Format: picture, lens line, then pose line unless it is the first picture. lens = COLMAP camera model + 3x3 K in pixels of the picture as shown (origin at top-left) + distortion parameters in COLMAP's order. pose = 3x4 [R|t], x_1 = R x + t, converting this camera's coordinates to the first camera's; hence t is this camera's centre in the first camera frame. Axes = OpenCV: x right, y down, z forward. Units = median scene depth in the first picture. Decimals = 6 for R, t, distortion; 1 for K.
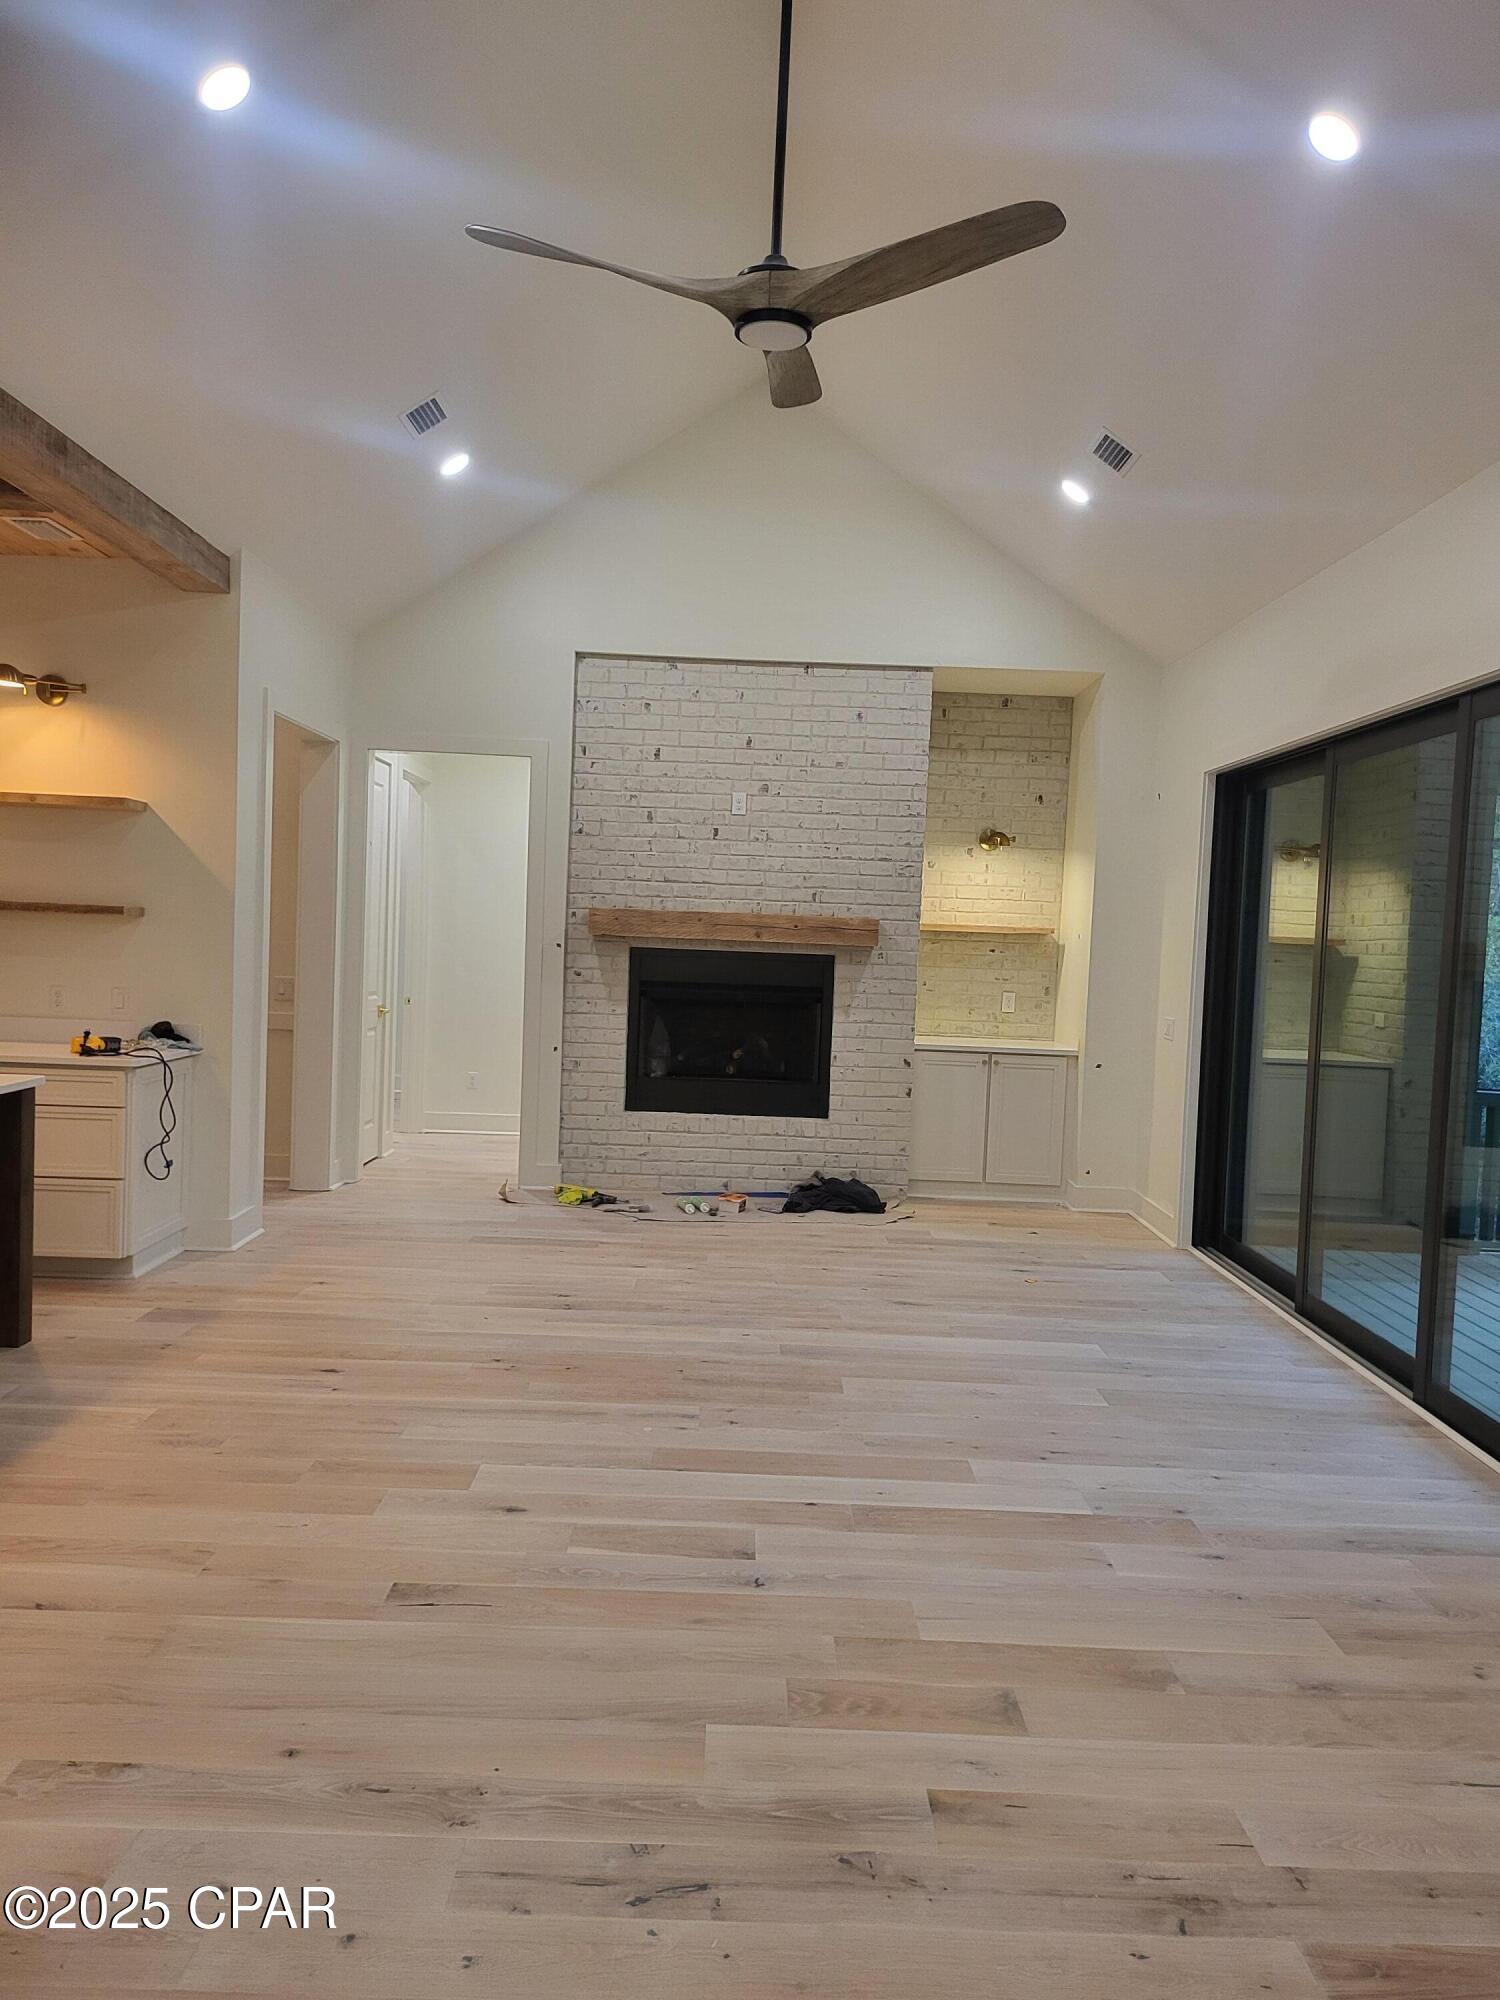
lens RADIAL K [[1400.6, 0, 782.0], [0, 1400.6, 1008.8], [0, 0, 1]] dist [0.072200, -0.088152]
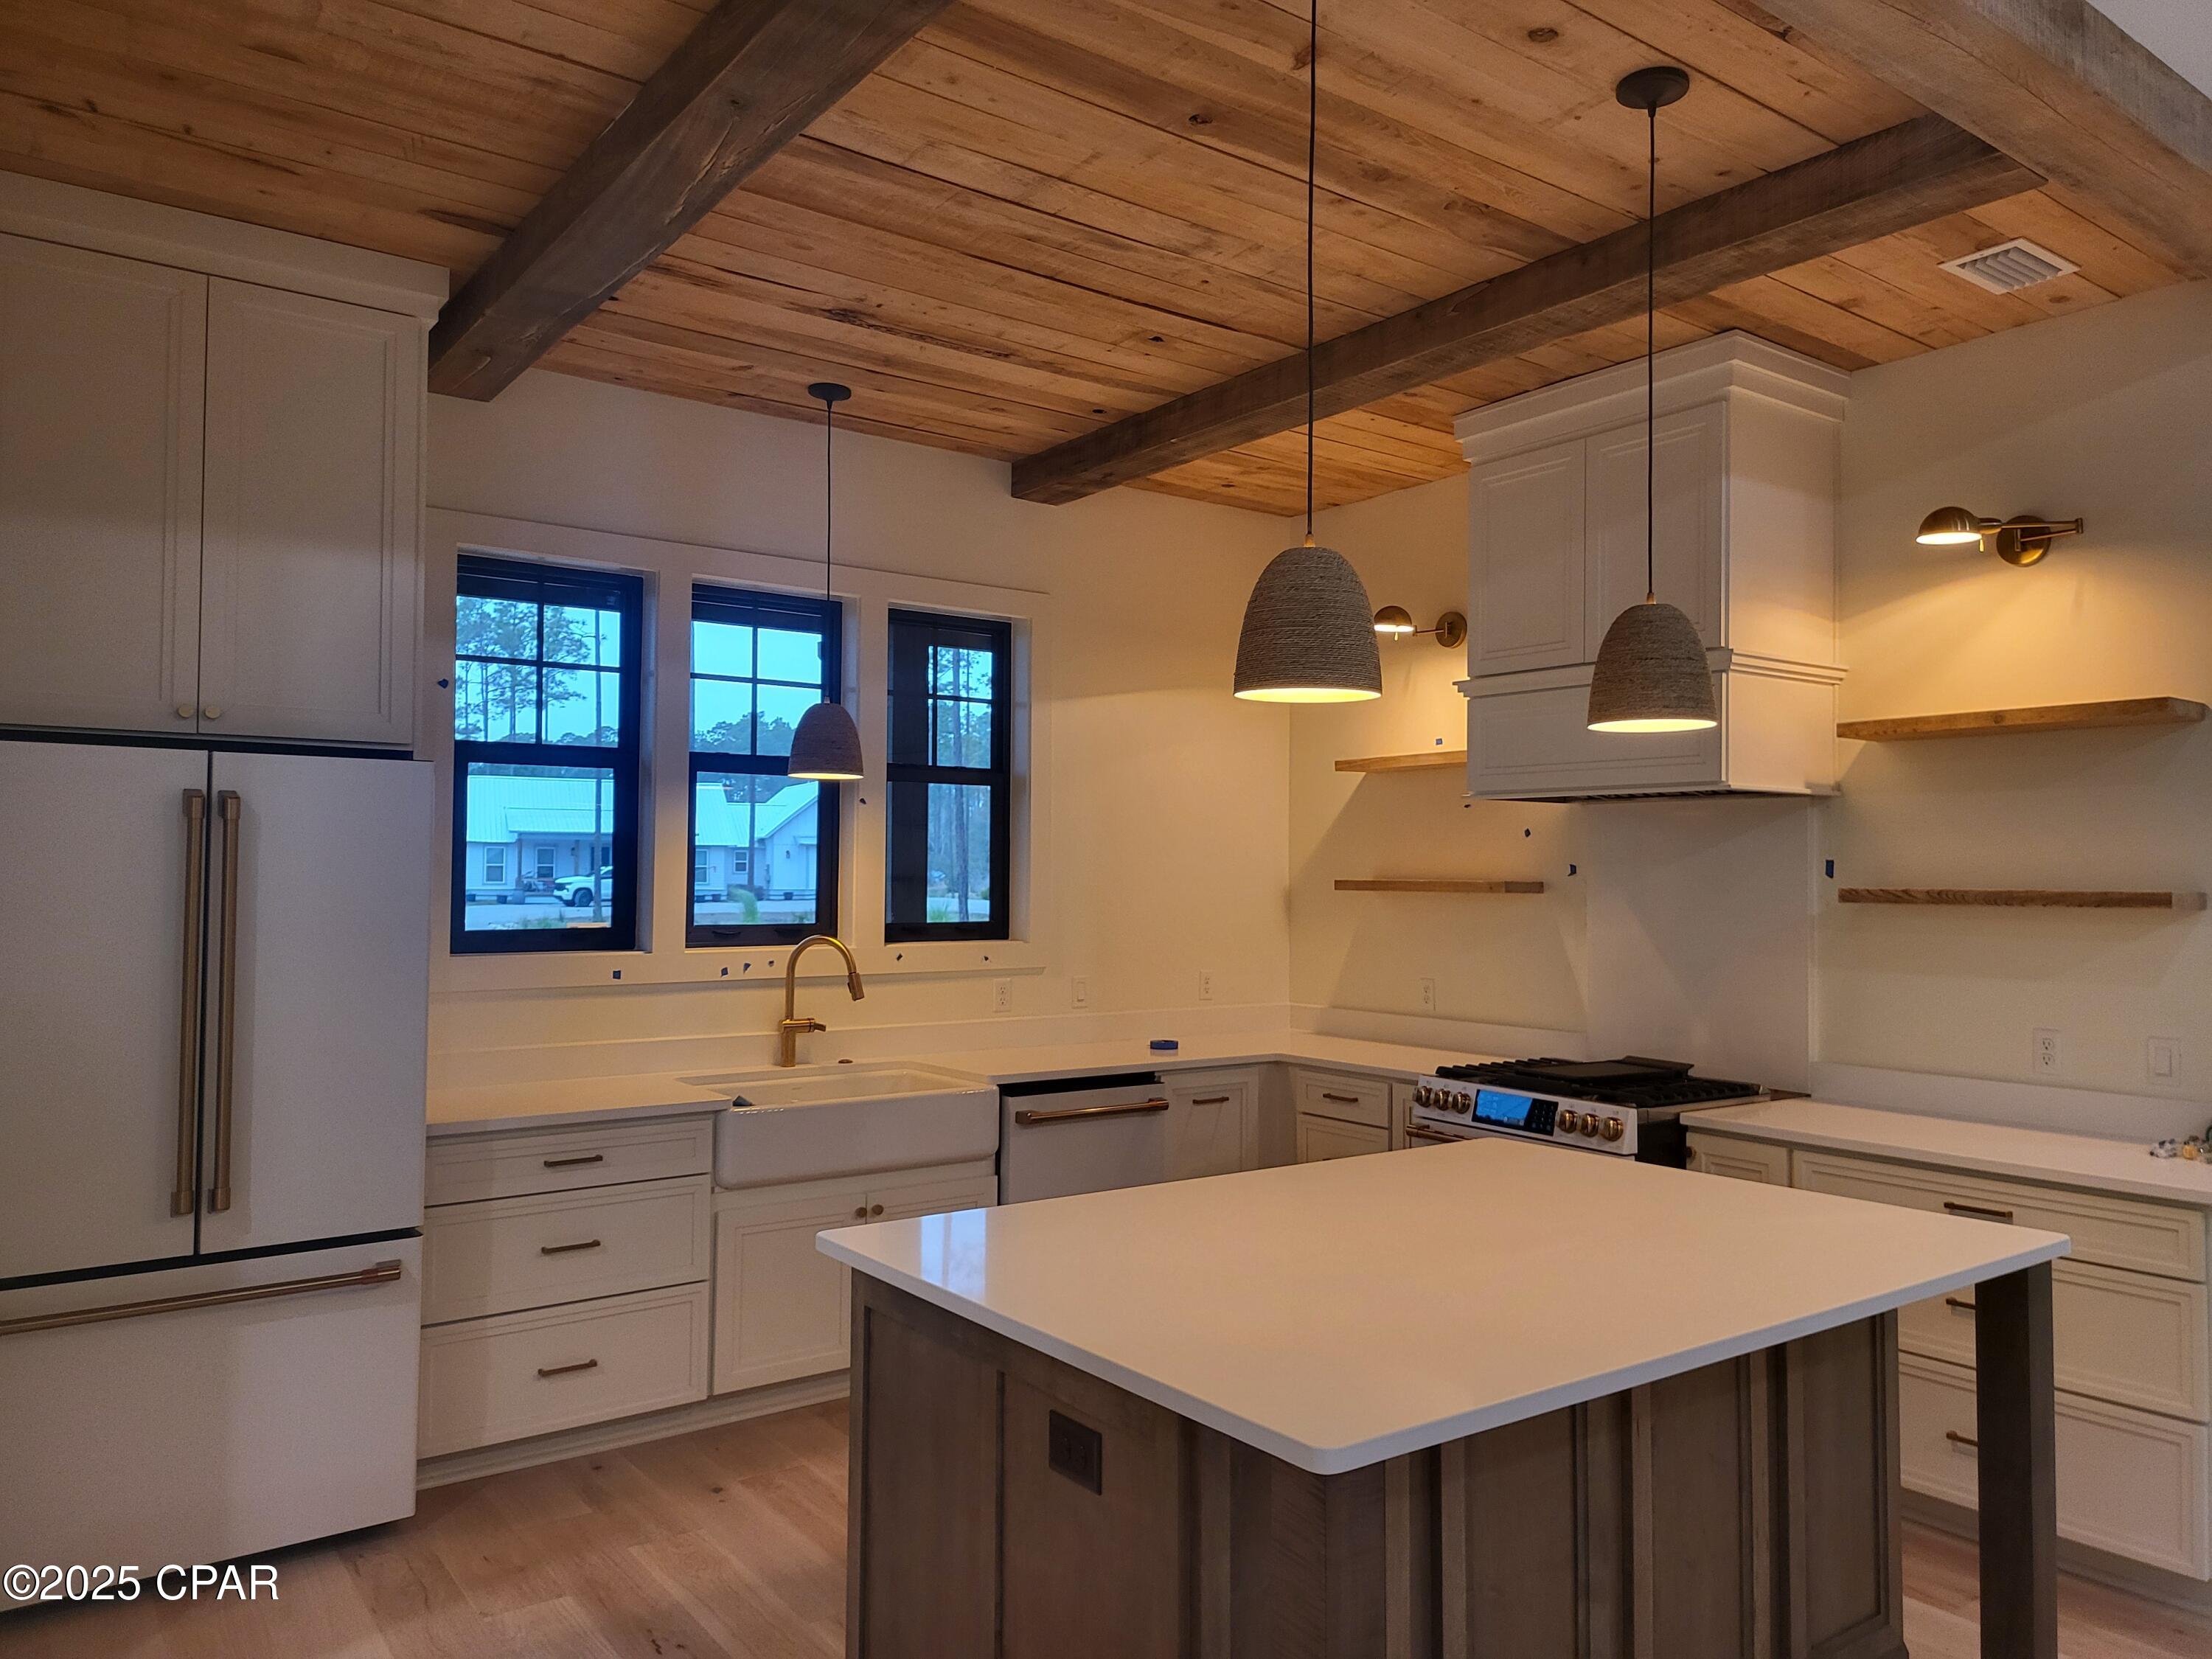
lens RADIAL K [[1549.0, 0, 1099.9], [0, 1549.0, 825.9], [0, 0, 1]] dist [0.072200, -0.088152]
pose [[0.570772, -0.064748, -0.818552, -0.151354], [-0.026022, 0.994959, -0.096847, -0.021201], [0.820696, 0.076578, 0.566210, 0.234221]]
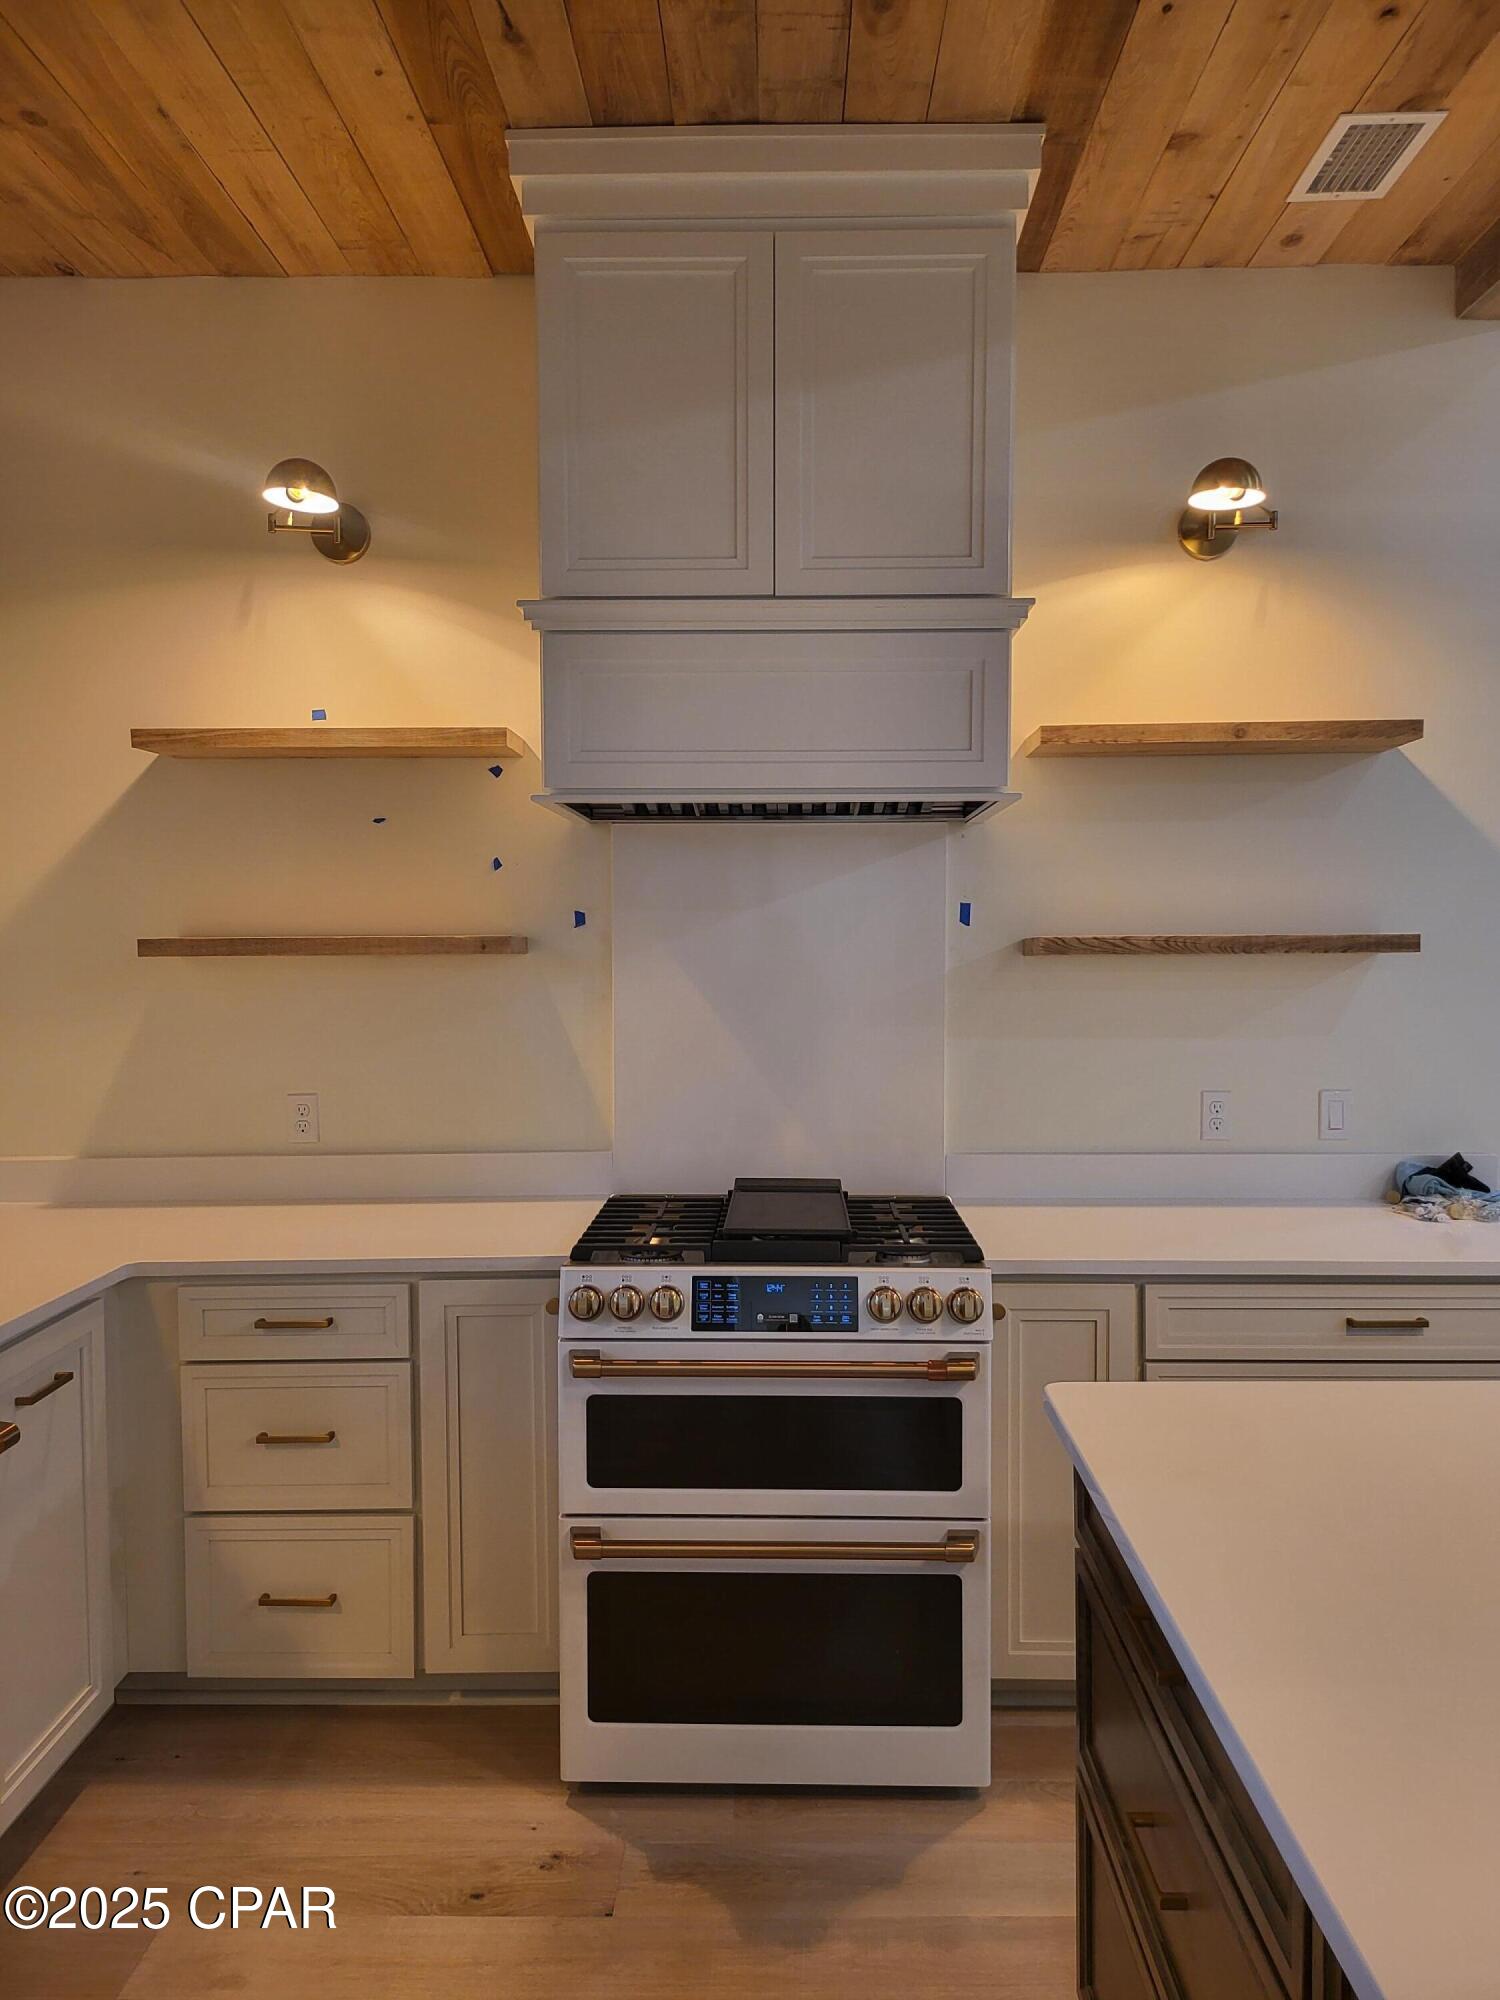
lens RADIAL K [[1400.6, 0, 782.0], [0, 1400.6, 1008.8], [0, 0, 1]] dist [0.072200, -0.088152]
pose [[0.998516, -0.047709, -0.026249, -0.509374], [0.047573, 0.998851, -0.005788, -0.040255], [0.026495, 0.004531, 0.999639, 0.365333]]
